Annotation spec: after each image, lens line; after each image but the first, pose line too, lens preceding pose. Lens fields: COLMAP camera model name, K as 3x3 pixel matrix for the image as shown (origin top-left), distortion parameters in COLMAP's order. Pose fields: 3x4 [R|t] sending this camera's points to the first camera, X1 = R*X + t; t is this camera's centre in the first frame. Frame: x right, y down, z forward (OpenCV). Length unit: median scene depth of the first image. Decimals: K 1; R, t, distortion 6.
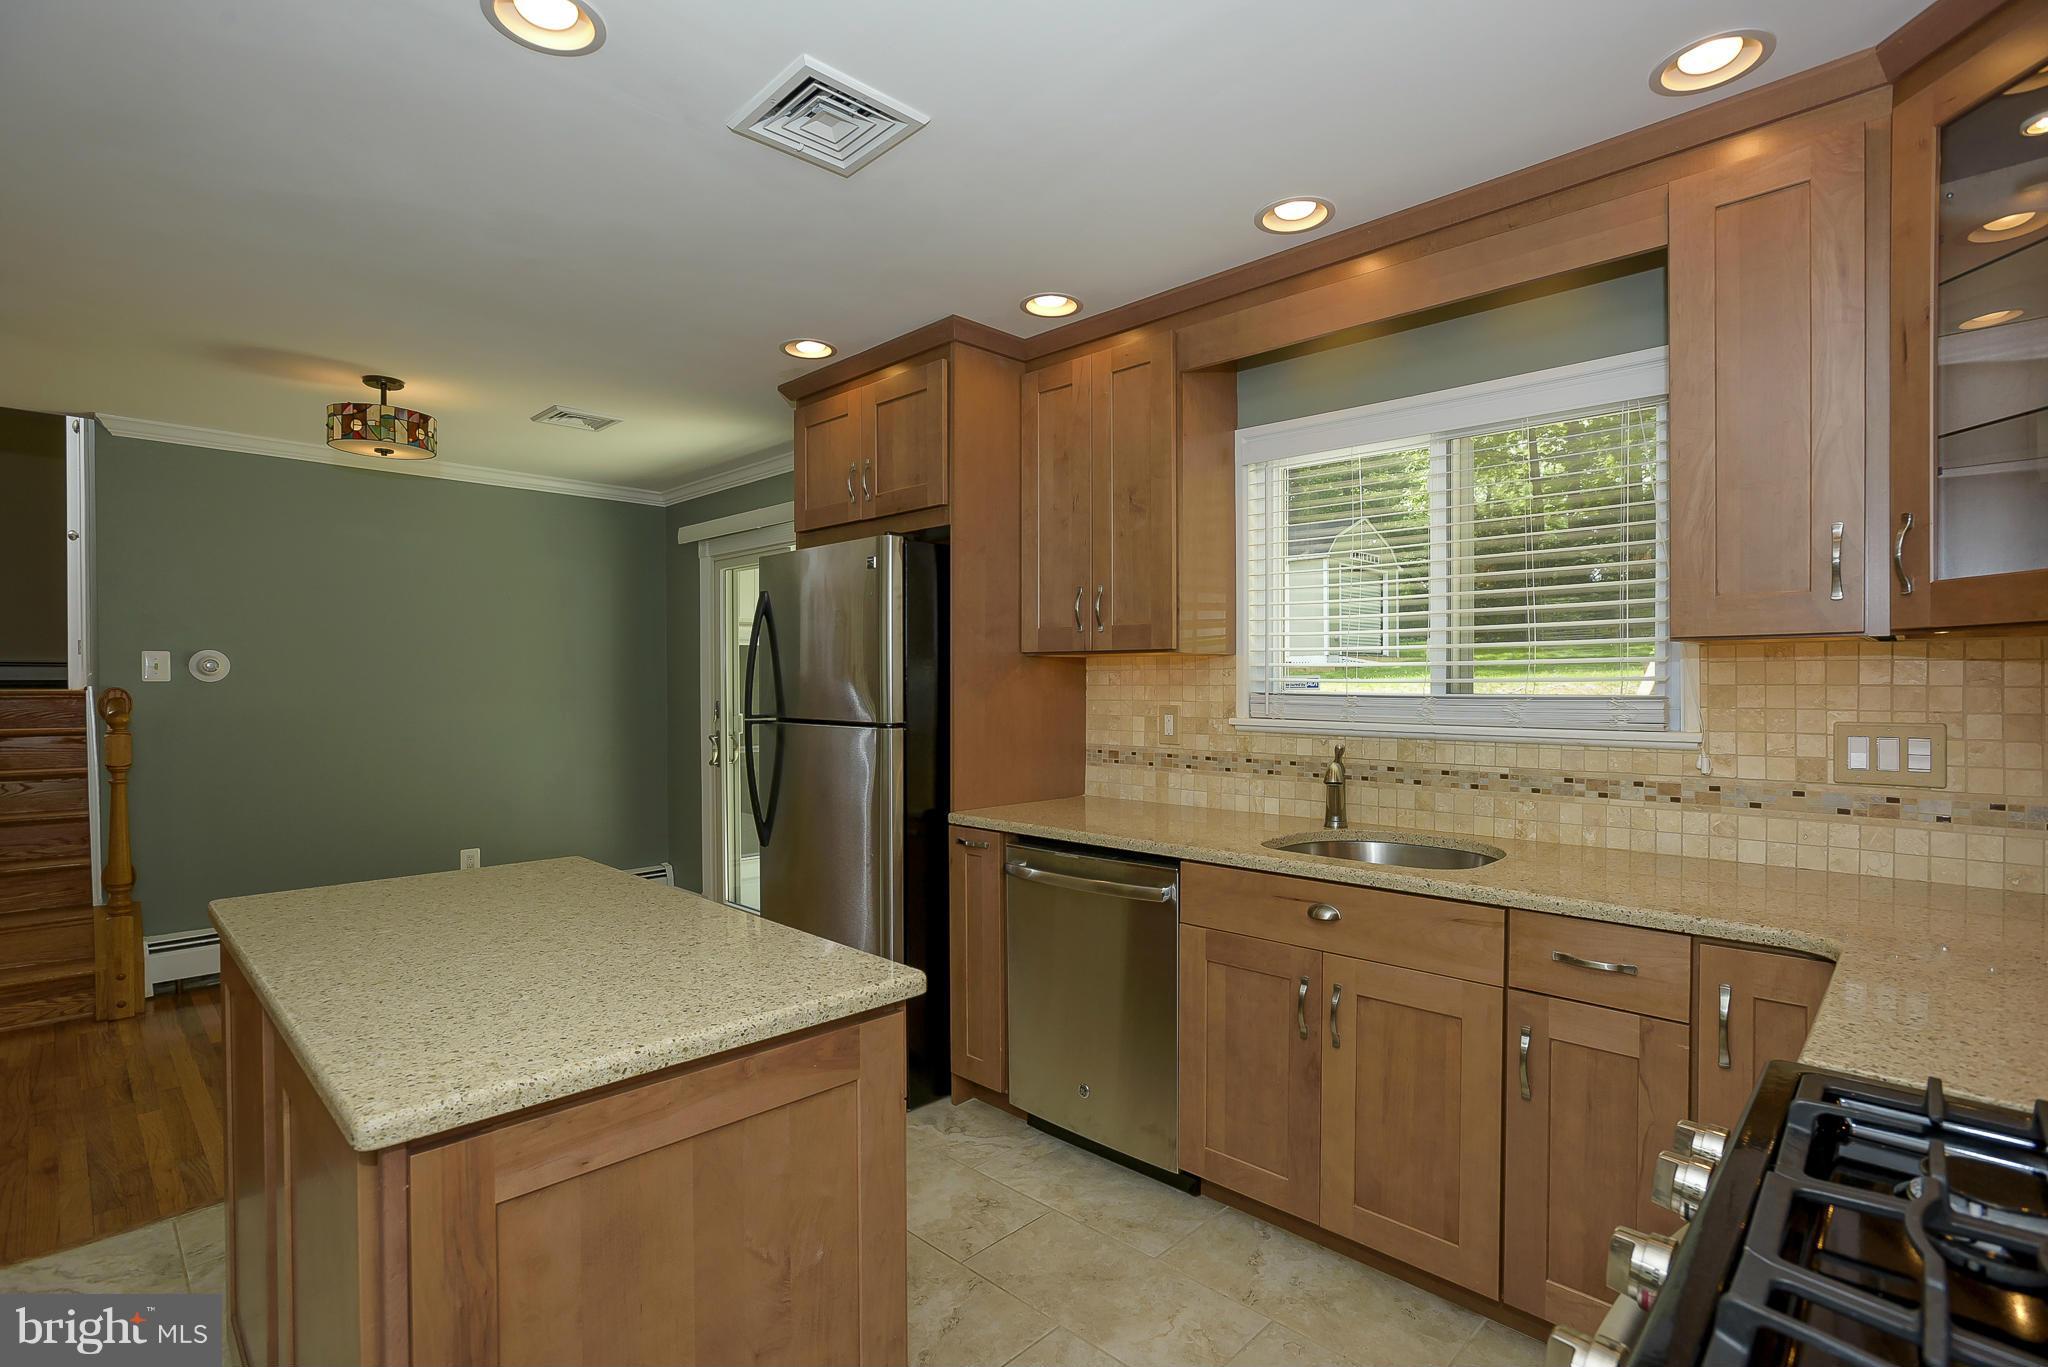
lens RADIAL K [[974.3, 0, 1029.7], [0, 974.3, 688.4], [0, 0, 1]] dist [-0.055274, 0.032232]
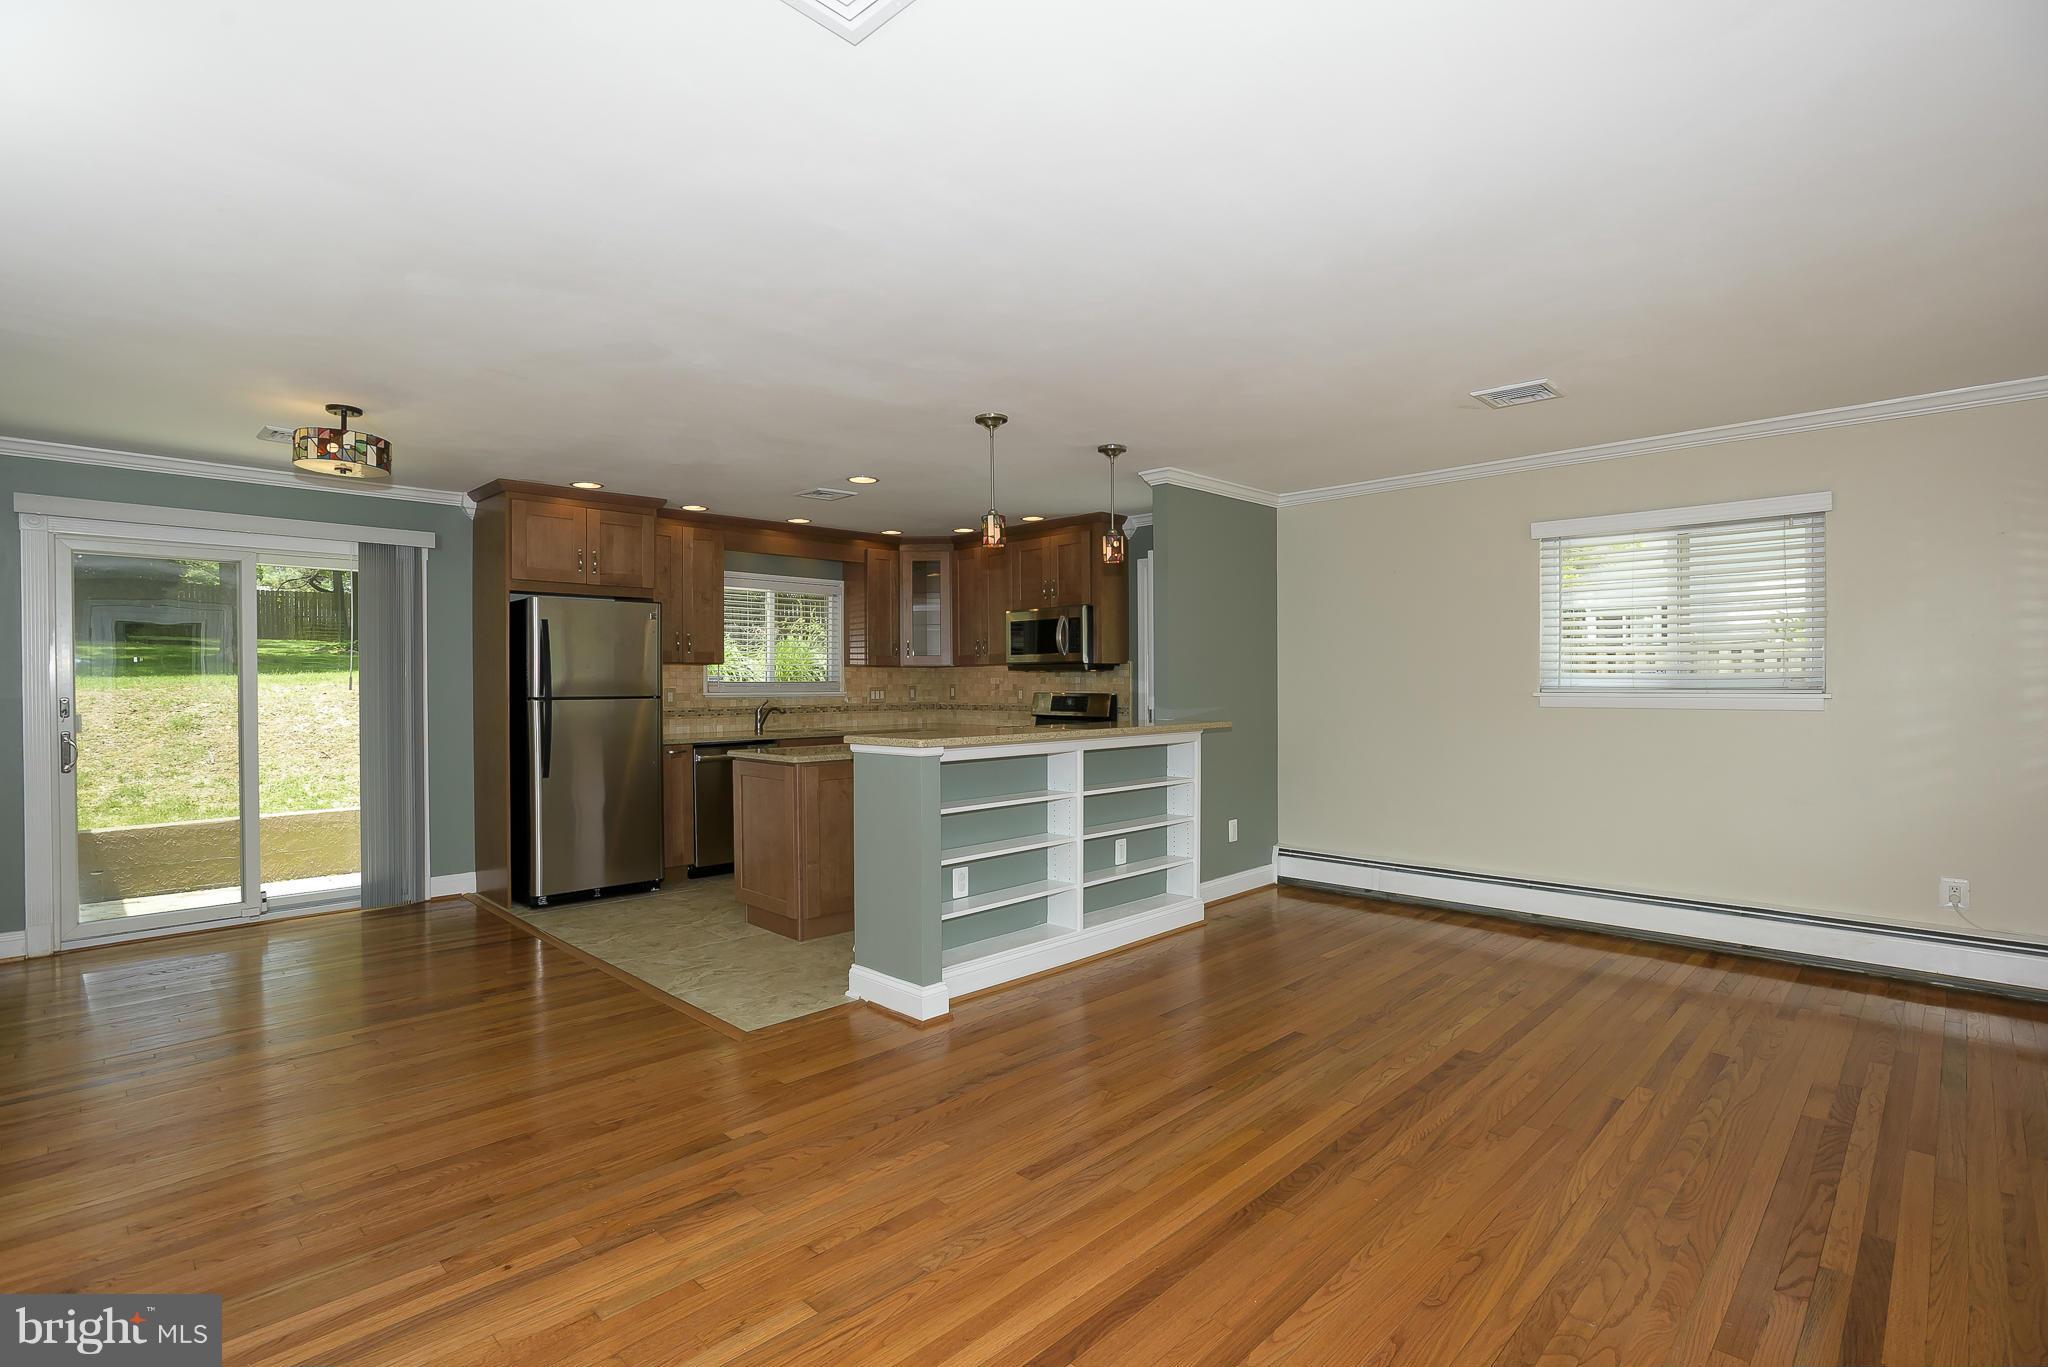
lens RADIAL K [[974.3, 0, 1029.7], [0, 974.3, 688.4], [0, 0, 1]] dist [-0.055274, 0.032232]
pose [[0.005132, -0.004002, 0.999979, -2.175170], [0.012638, 0.999912, 0.003937, 0.021545], [-0.999907, 0.012618, 0.005183, 0.214886]]
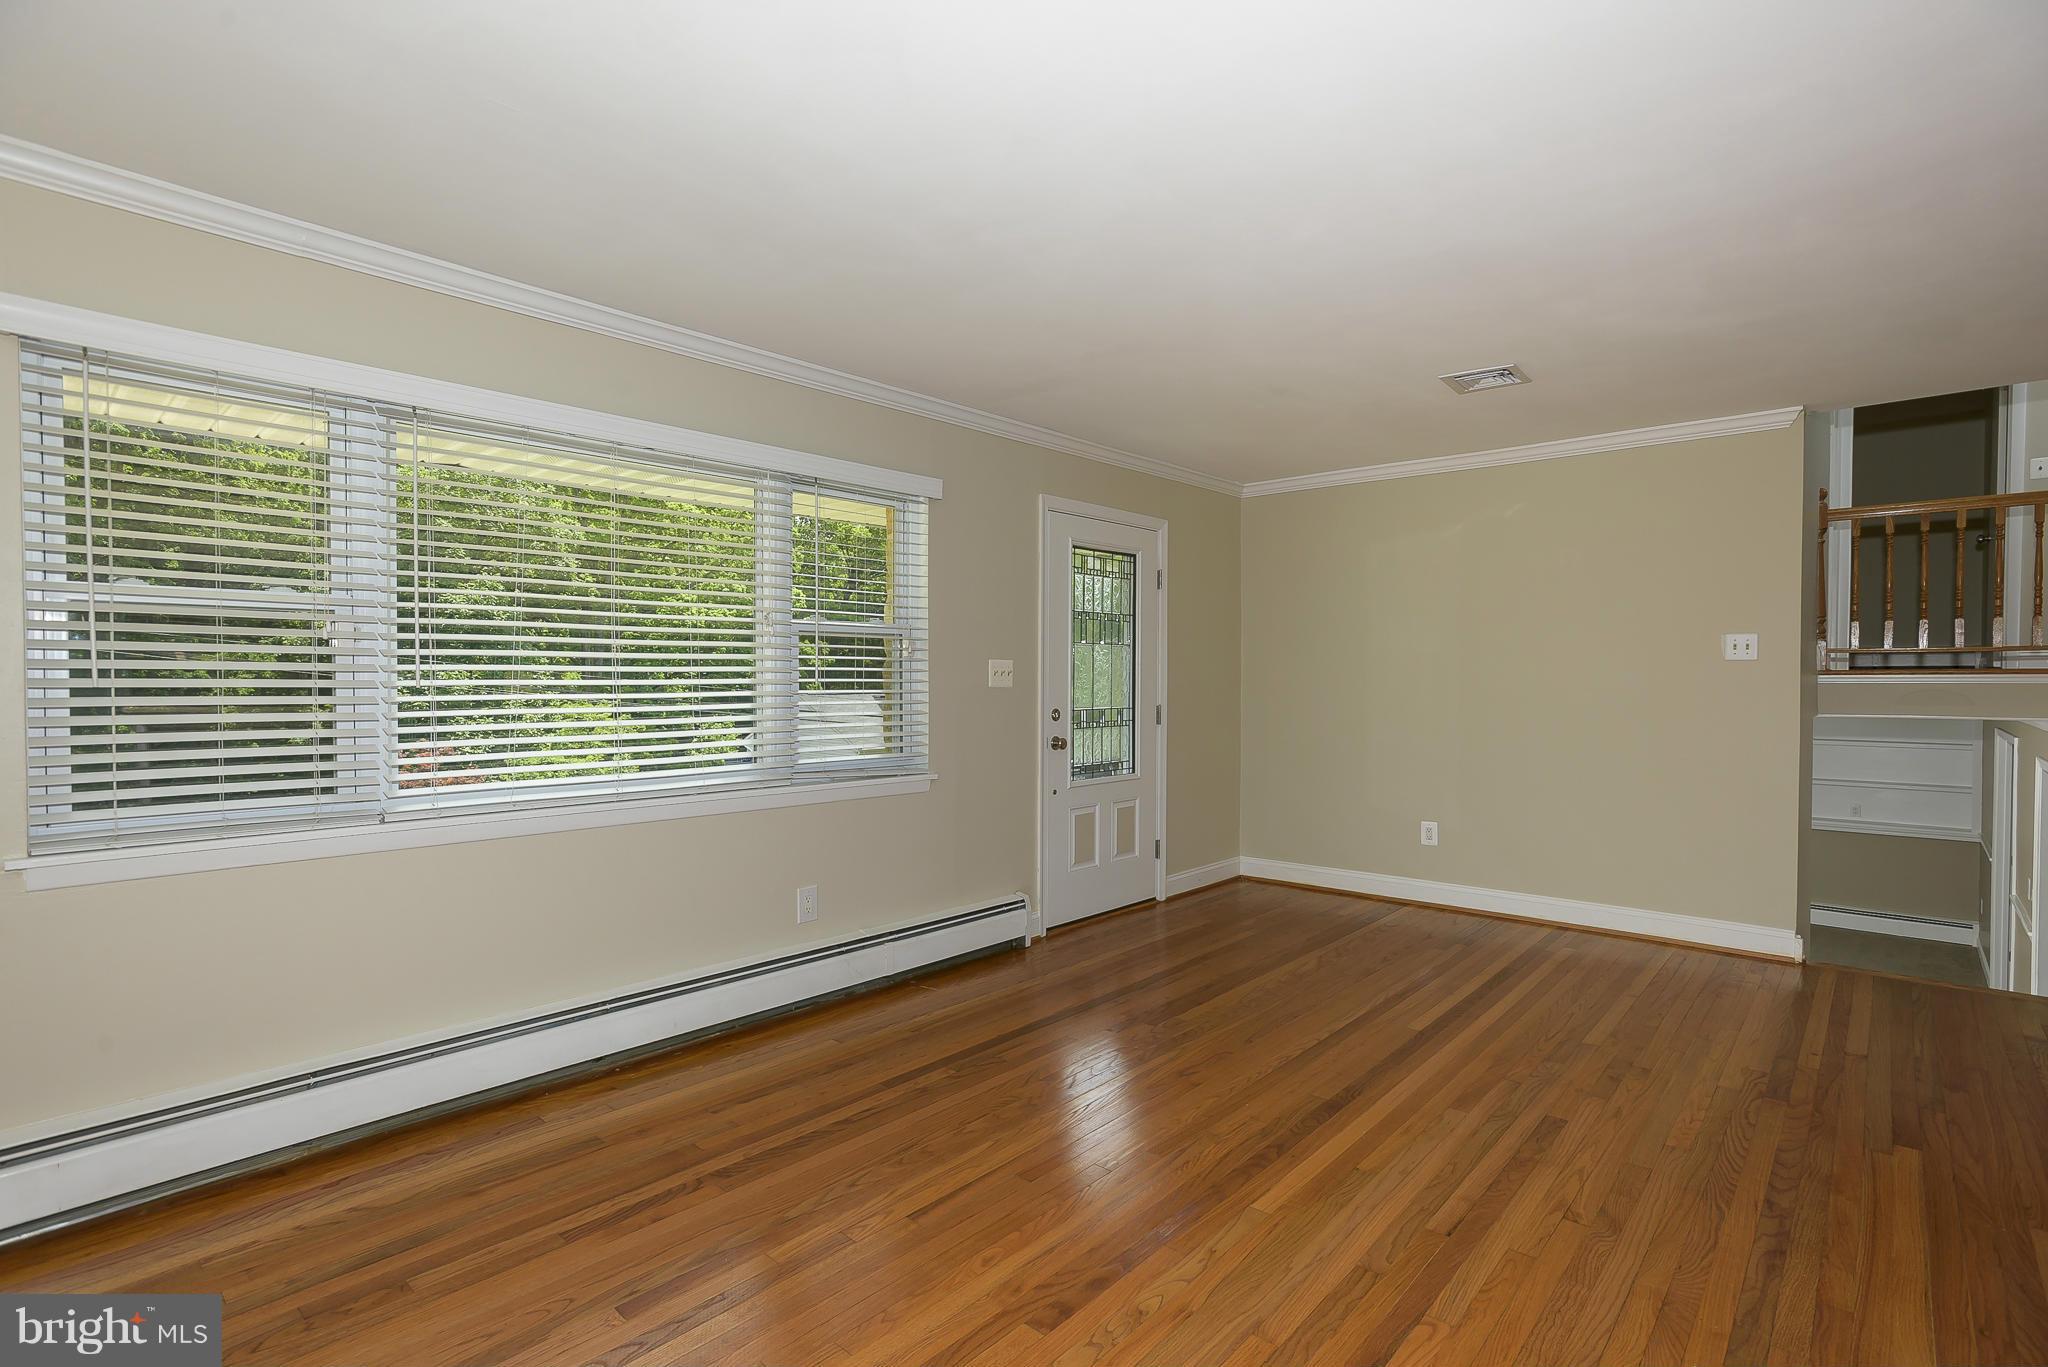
lens RADIAL K [[974.3, 0, 1029.7], [0, 974.3, 688.4], [0, 0, 1]] dist [-0.055274, 0.032232]
pose [[0.031632, 0.016908, -0.999357, -0.379180], [-0.008828, 0.999823, 0.016637, 0.024252], [0.999461, 0.008296, 0.031775, -0.331273]]
